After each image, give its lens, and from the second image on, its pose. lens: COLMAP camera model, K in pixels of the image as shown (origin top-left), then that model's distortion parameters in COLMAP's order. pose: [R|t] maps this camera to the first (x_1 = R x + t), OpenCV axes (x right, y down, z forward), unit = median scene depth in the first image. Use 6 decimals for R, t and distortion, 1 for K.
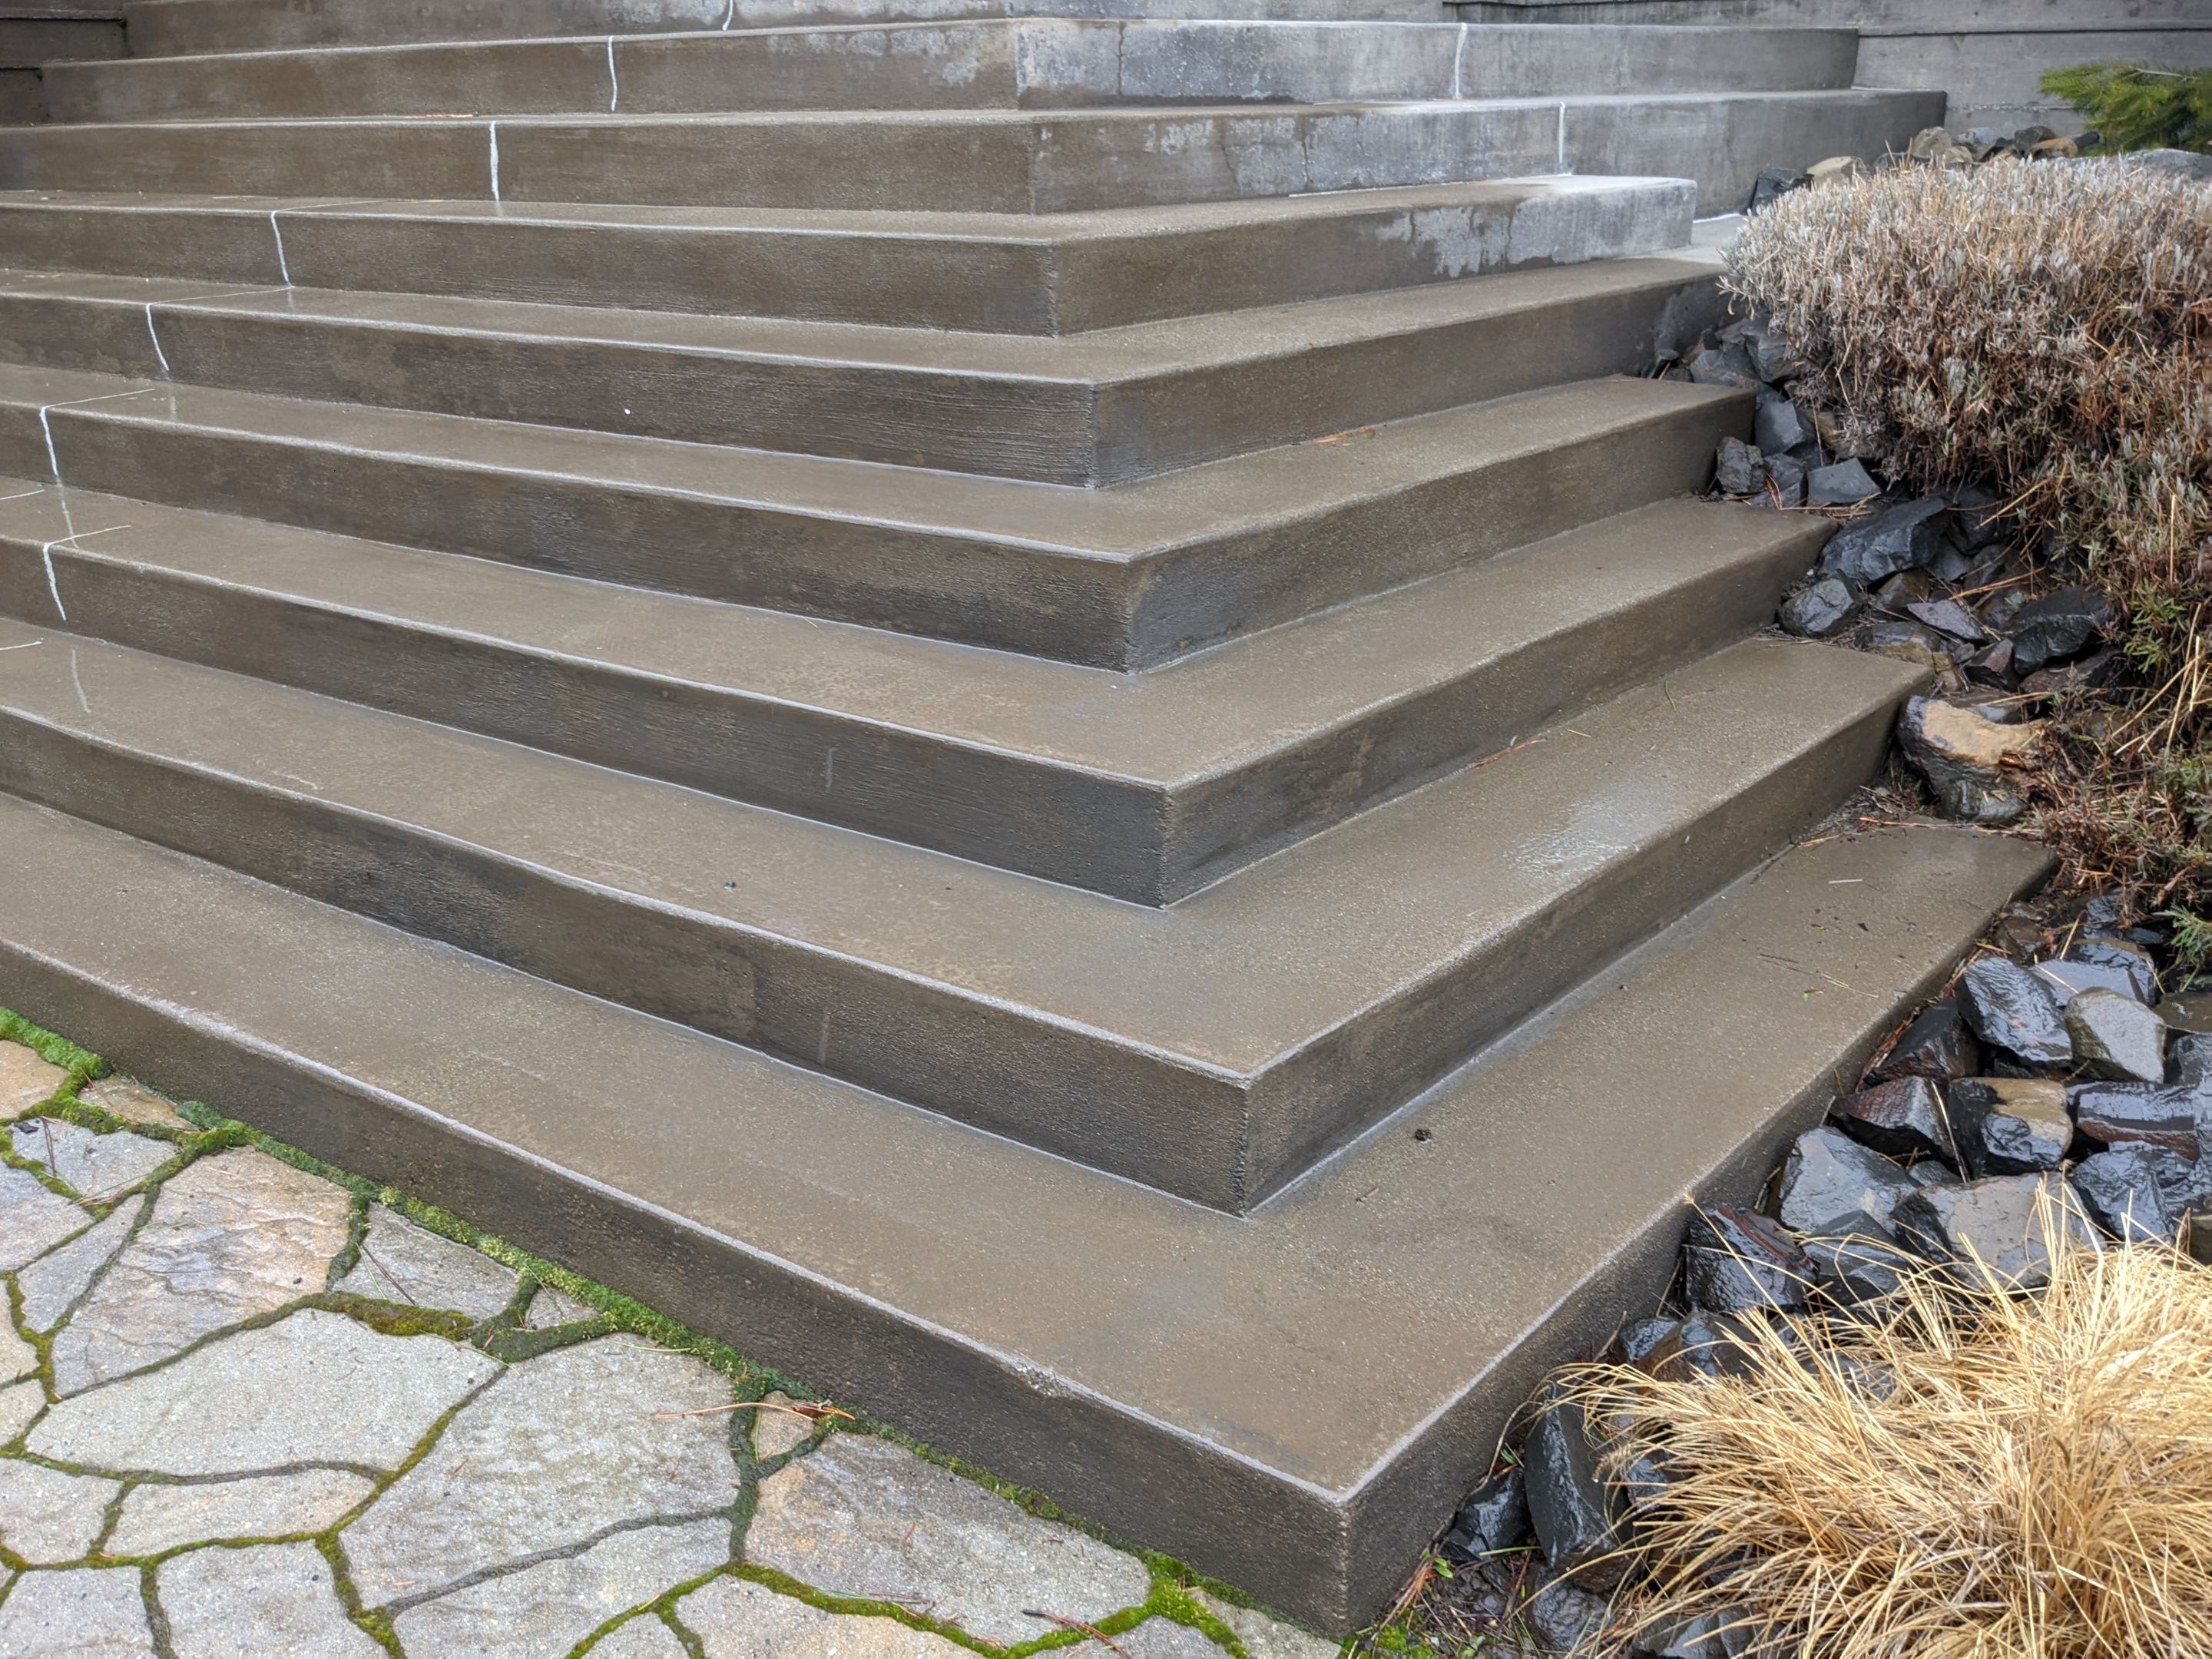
lens RADIAL K [[1756.0, 0, 1116.5], [0, 1756.0, 812.3], [0, 0, 1]] dist [0.040515, -0.071726]
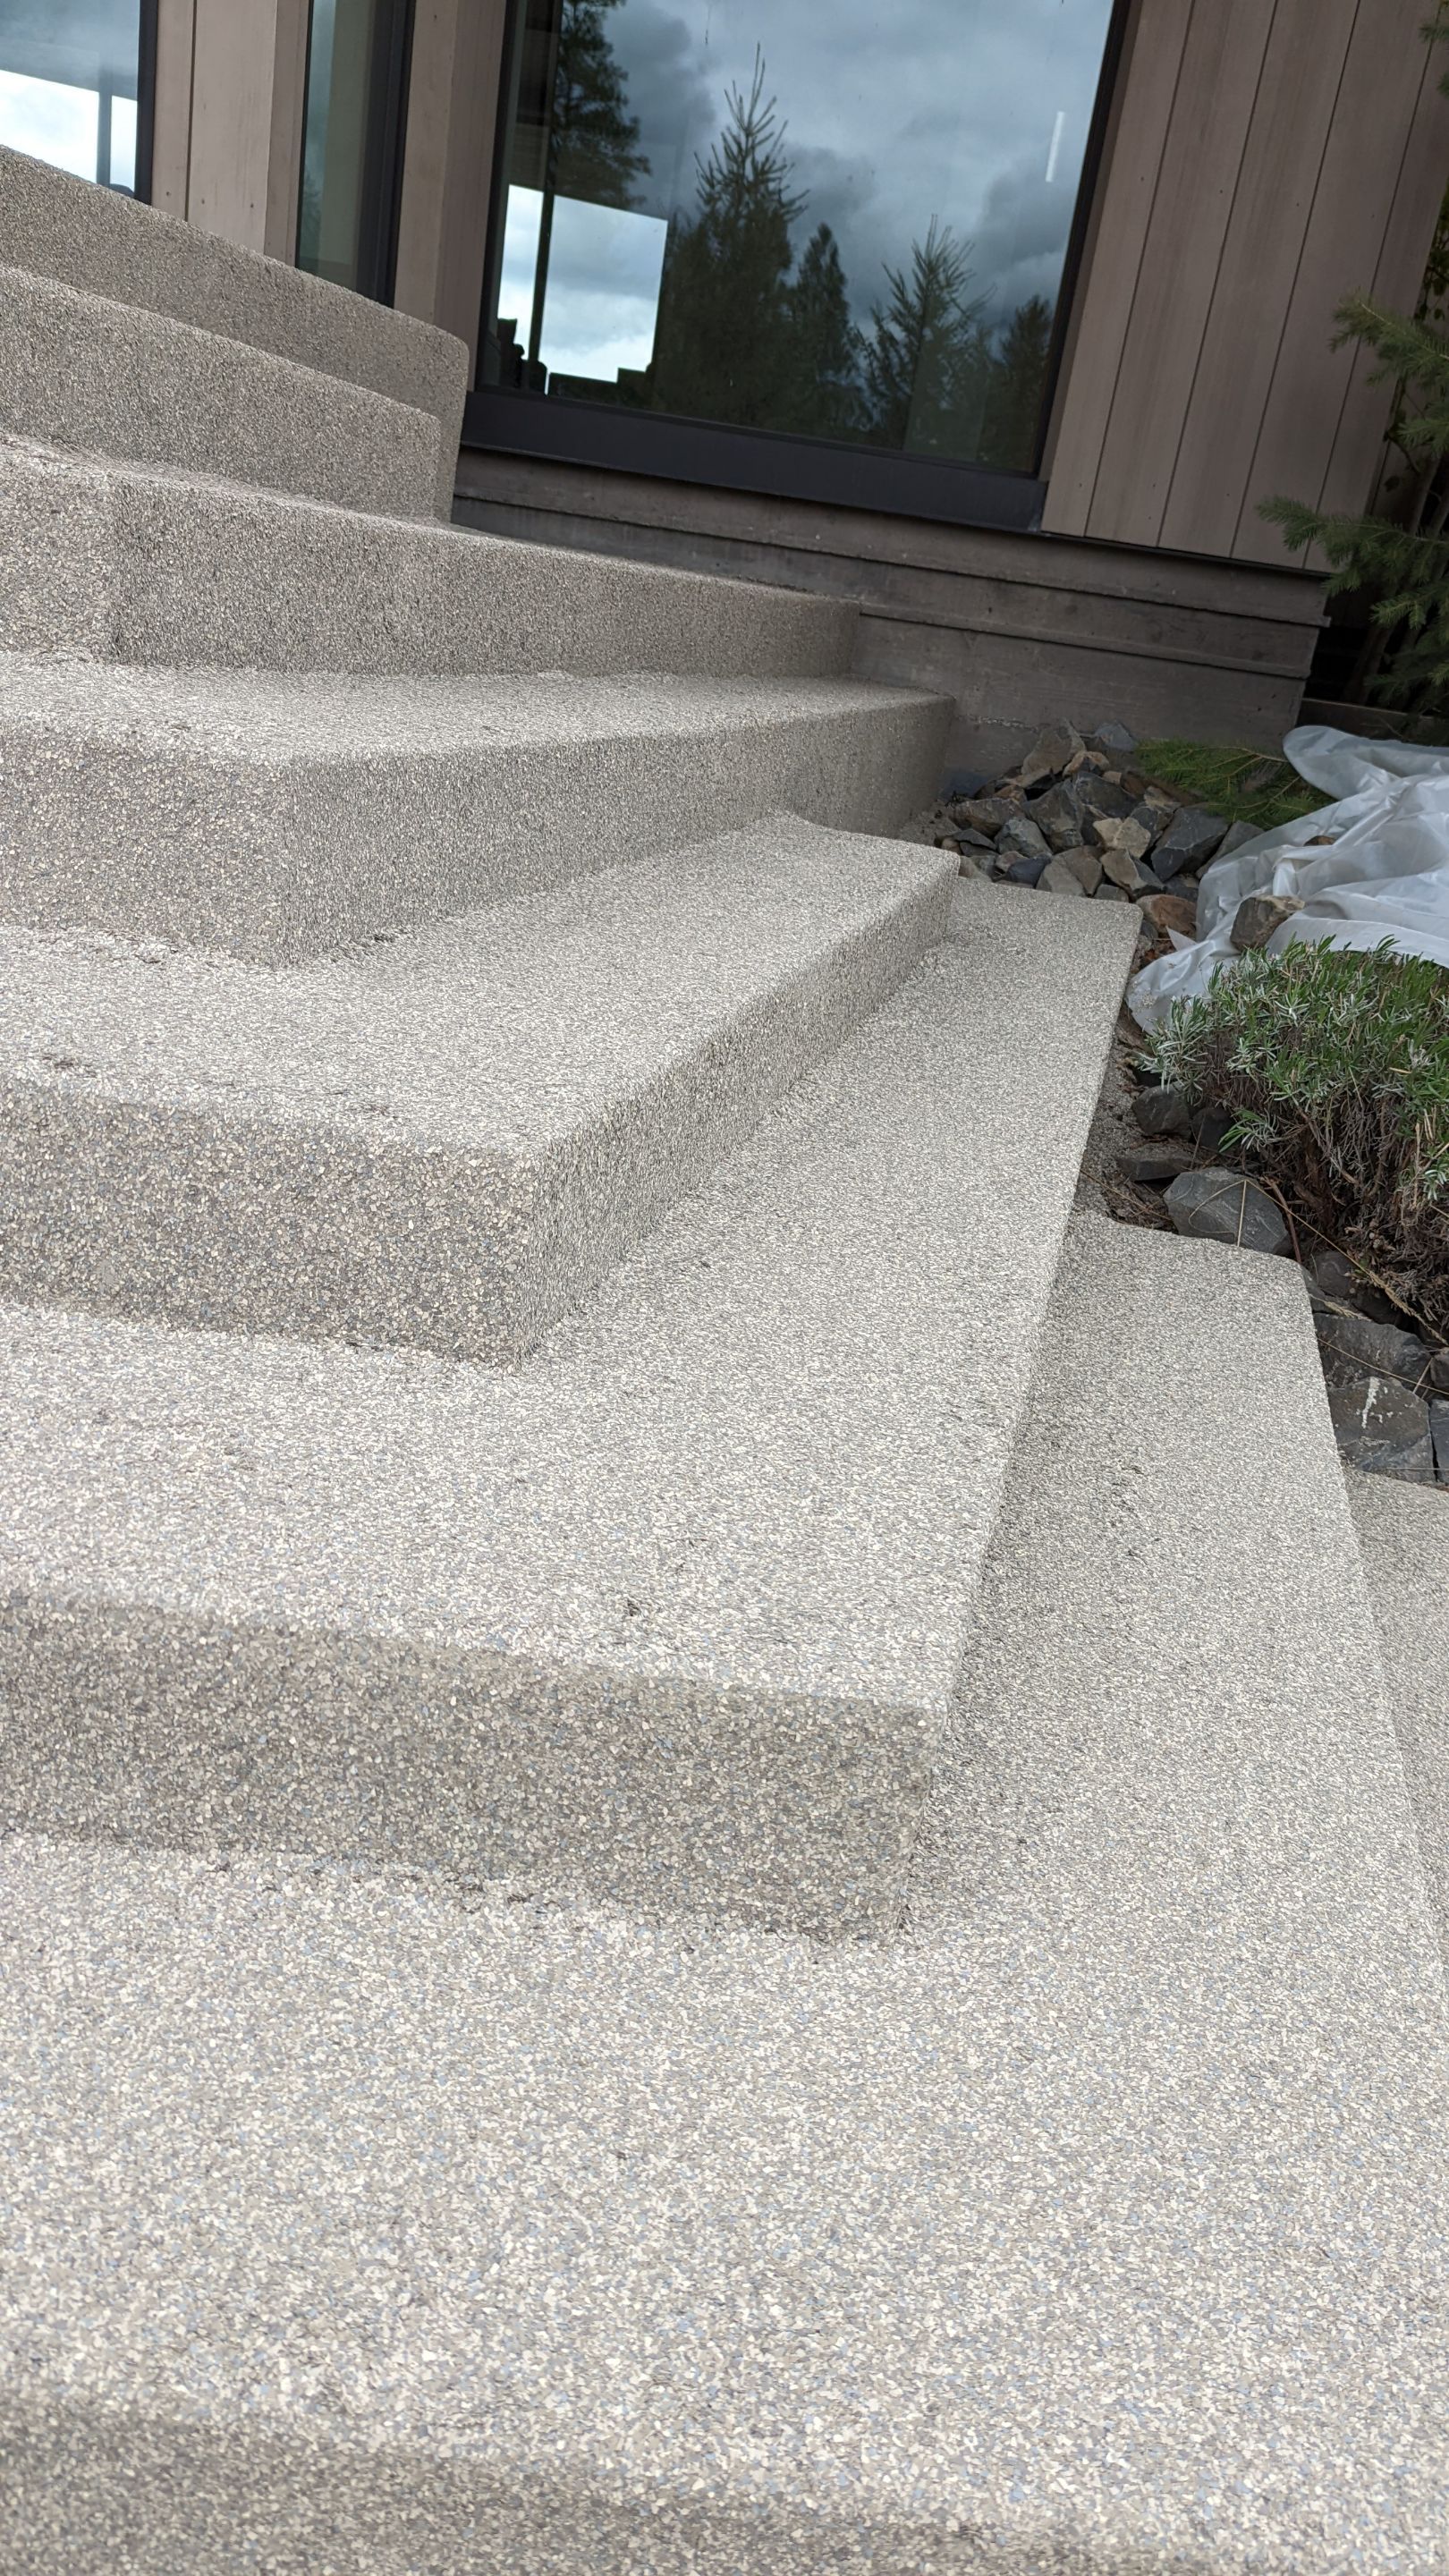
lens RADIAL K [[1838.0, 0, 700.8], [0, 1838.0, 1274.5], [0, 0, 1]] dist [0.067557, -0.066956]
pose [[0.851702, -0.042038, 0.522338, -0.269874], [0.042963, 0.999023, 0.010347, -0.371668], [-0.522263, 0.013629, 0.852676, 0.790862]]
